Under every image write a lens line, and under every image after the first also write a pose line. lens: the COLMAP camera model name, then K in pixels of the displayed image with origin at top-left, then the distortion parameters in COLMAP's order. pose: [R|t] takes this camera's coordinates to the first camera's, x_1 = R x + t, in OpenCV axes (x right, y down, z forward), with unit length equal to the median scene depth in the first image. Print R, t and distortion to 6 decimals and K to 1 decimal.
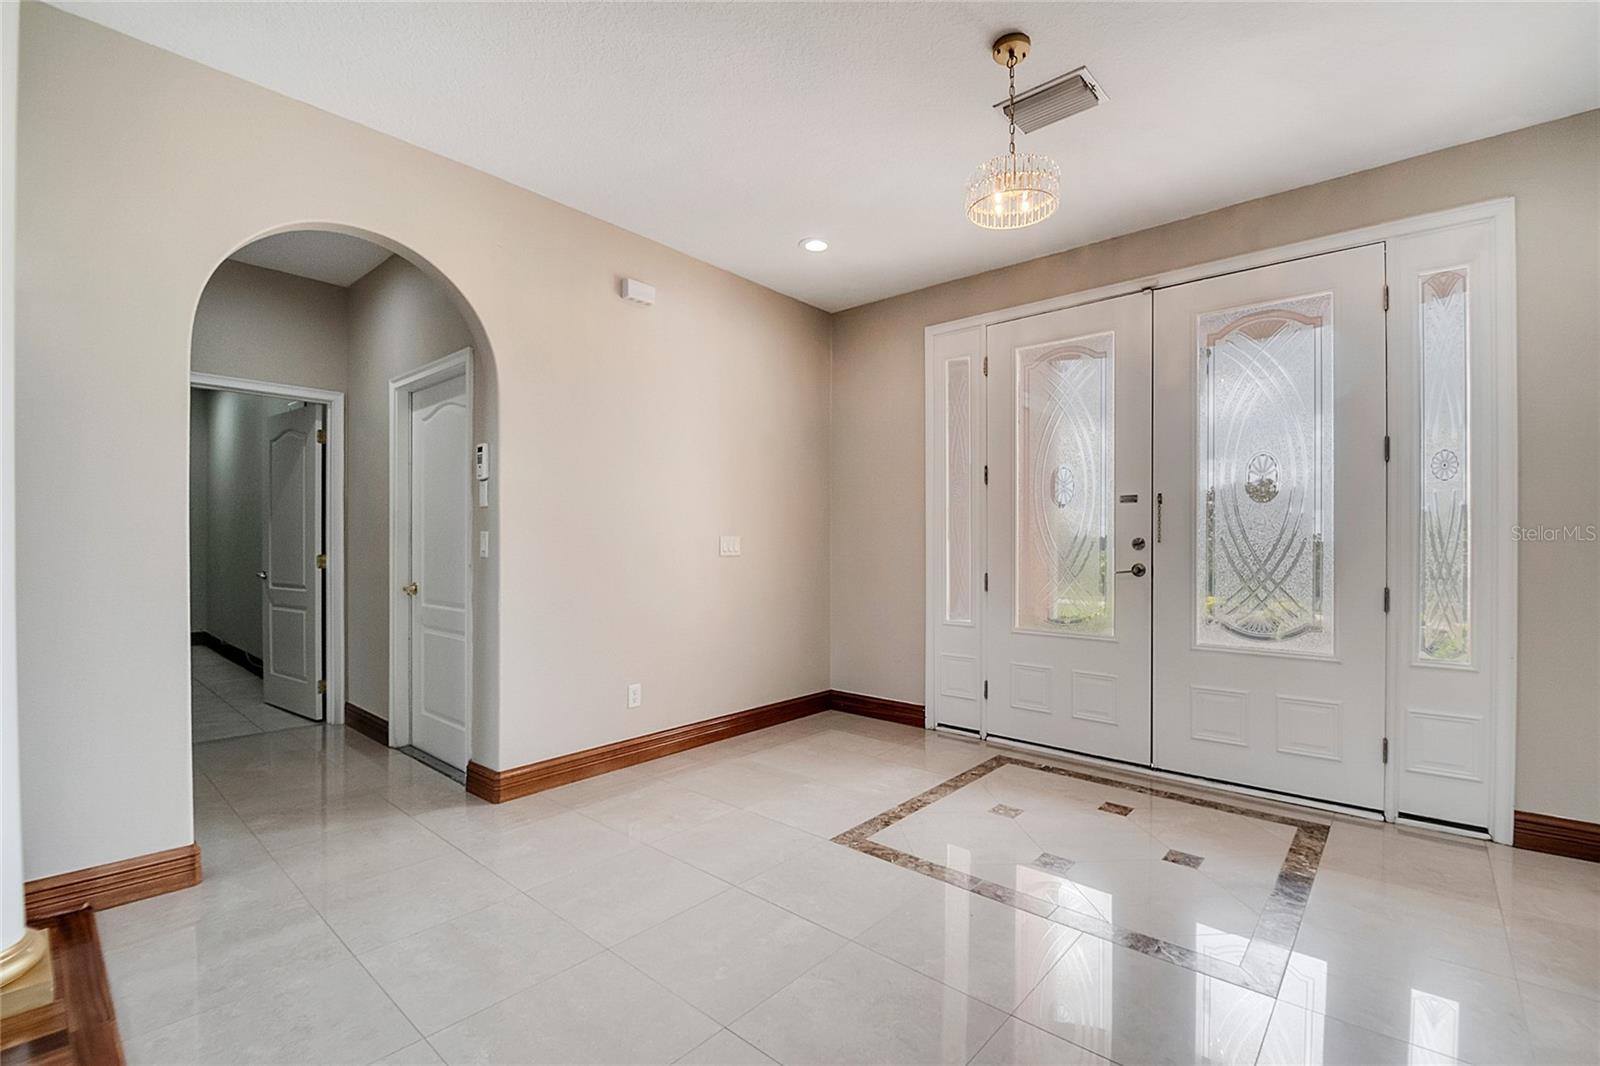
lens RADIAL K [[709.2, 0, 796.8], [0, 709.2, 538.2], [0, 0, 1]] dist [-0.008246, -0.002319]
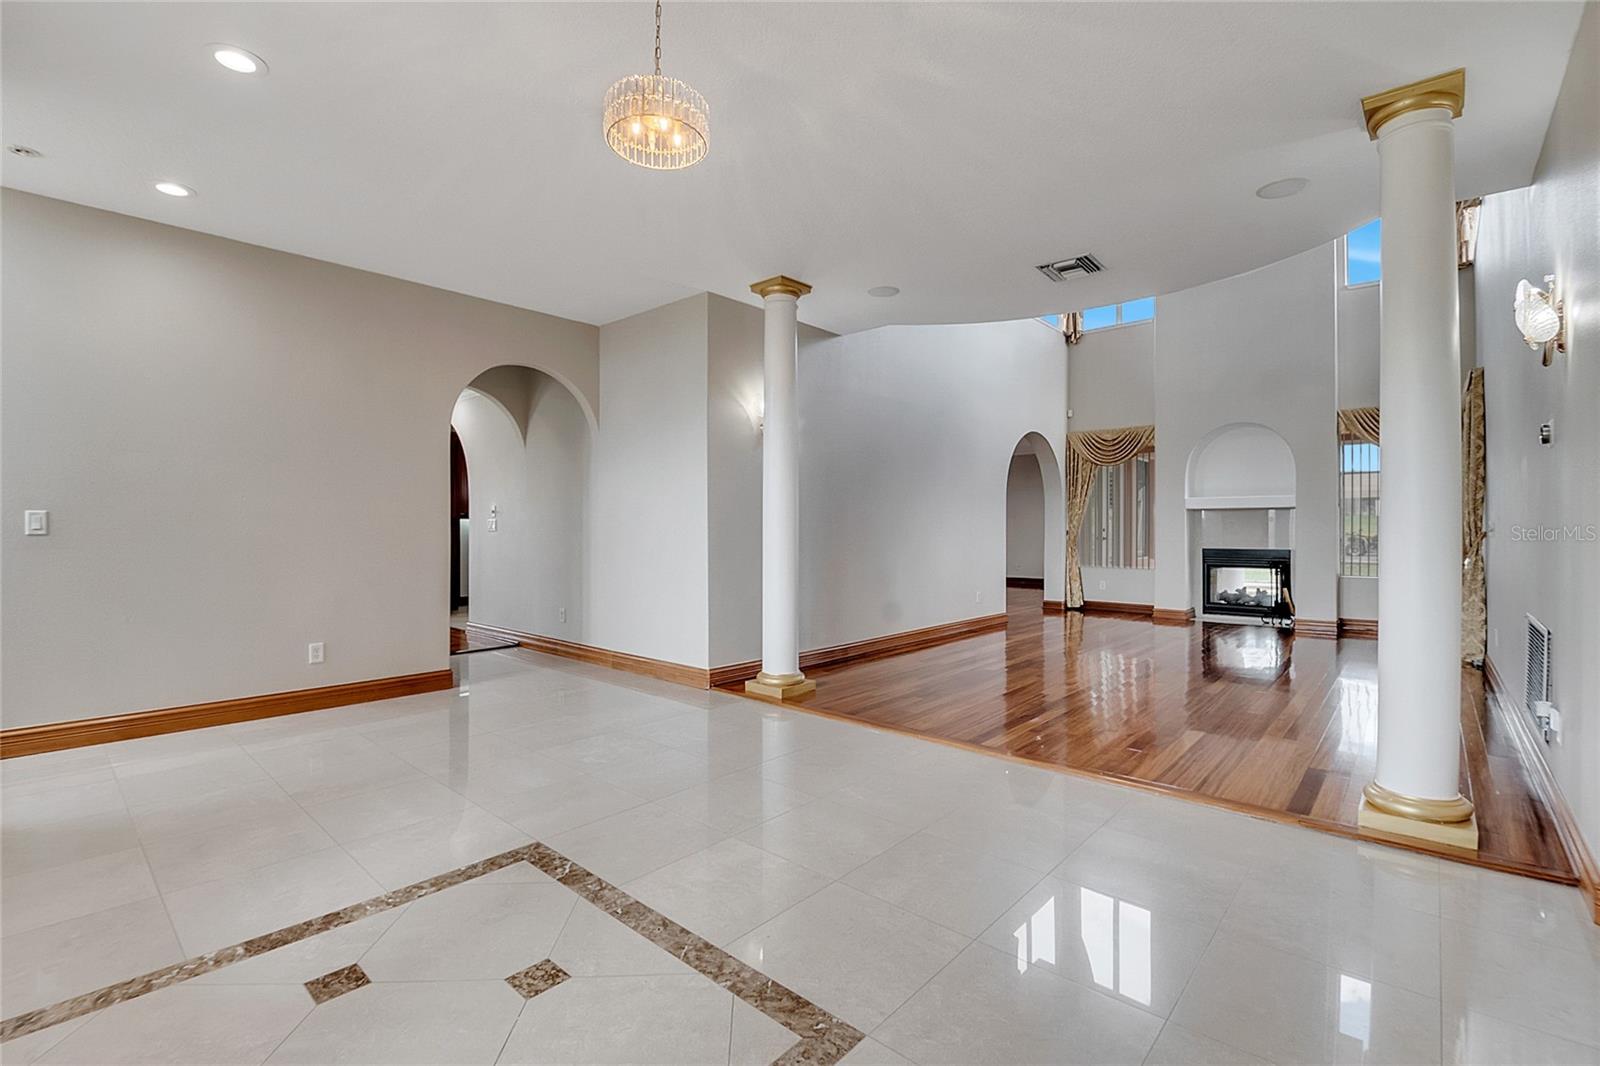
lens RADIAL K [[709.2, 0, 804.4], [0, 709.2, 528.4], [0, 0, 1]] dist [-0.008246, -0.002319]
pose [[-0.999966, -0.005777, 0.005905, 0.093677], [-0.005780, 0.999983, -0.000479, 0.016323], [-0.005902, -0.000513, -0.999982, 1.563025]]
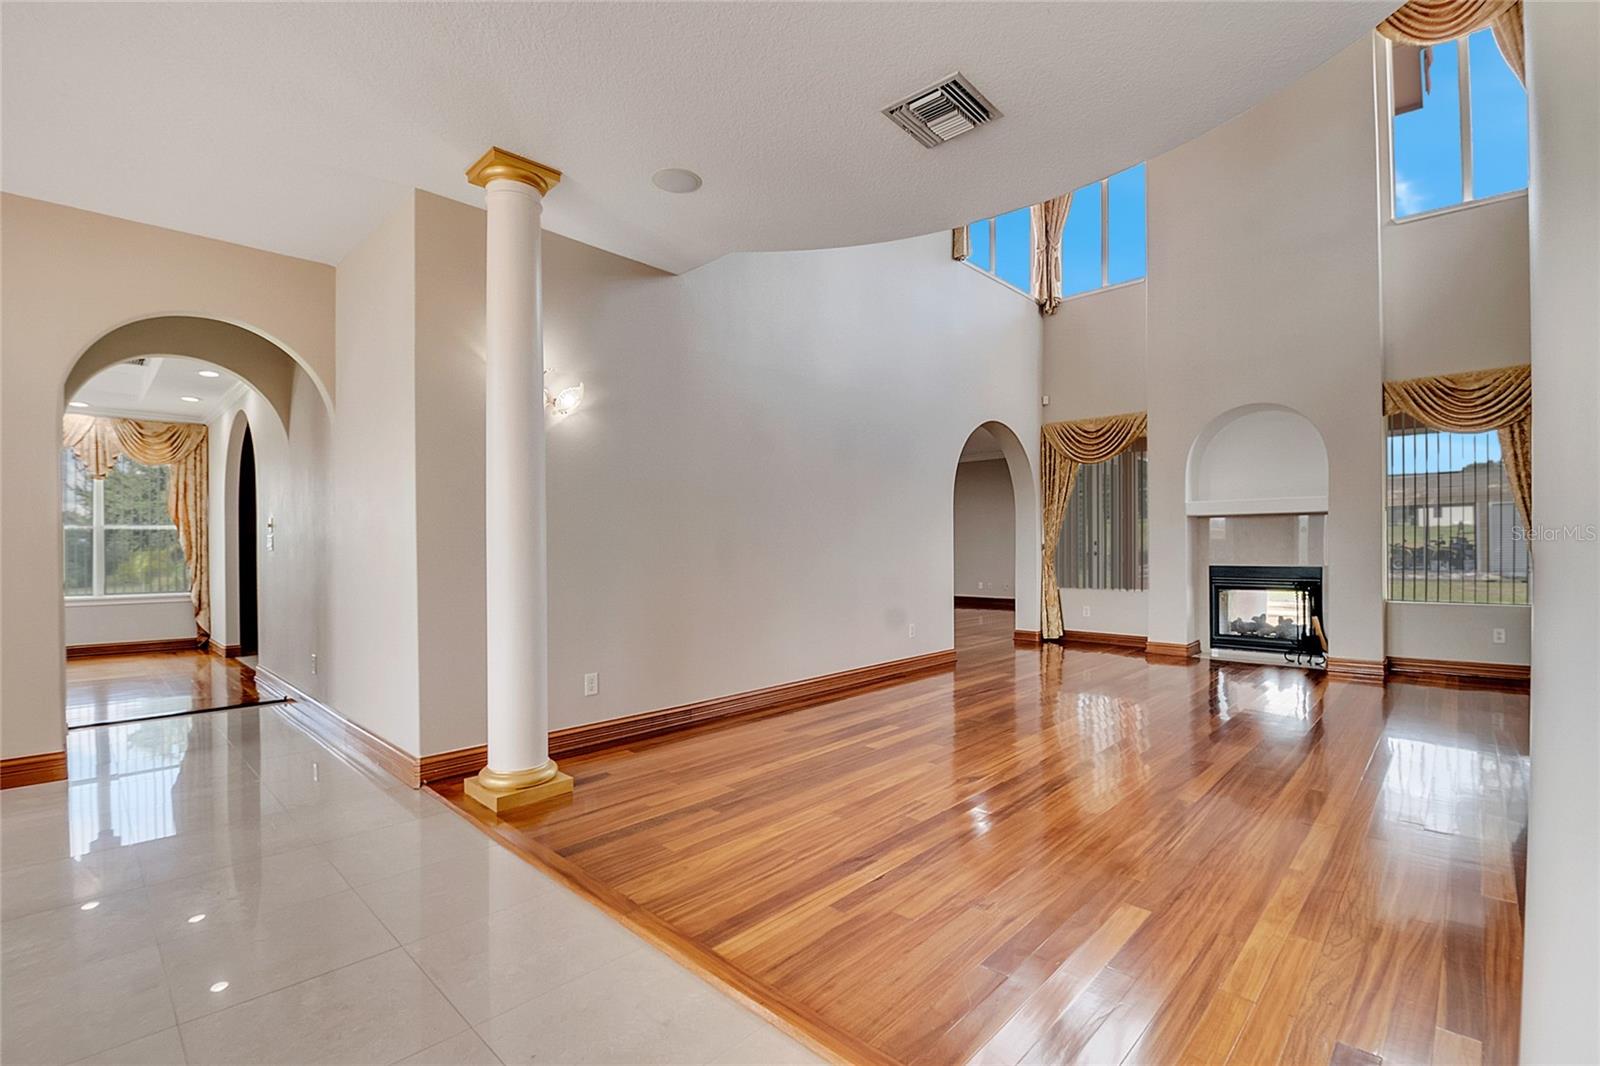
lens RADIAL K [[709.2, 0, 812.9], [0, 709.2, 544.8], [0, 0, 1]] dist [-0.008246, -0.002319]
pose [[-0.999438, 0.001888, 0.033478, -0.352417], [0.001895, 0.999998, 0.000161, 0.017445], [-0.033478, 0.000224, -0.999439, 0.935856]]
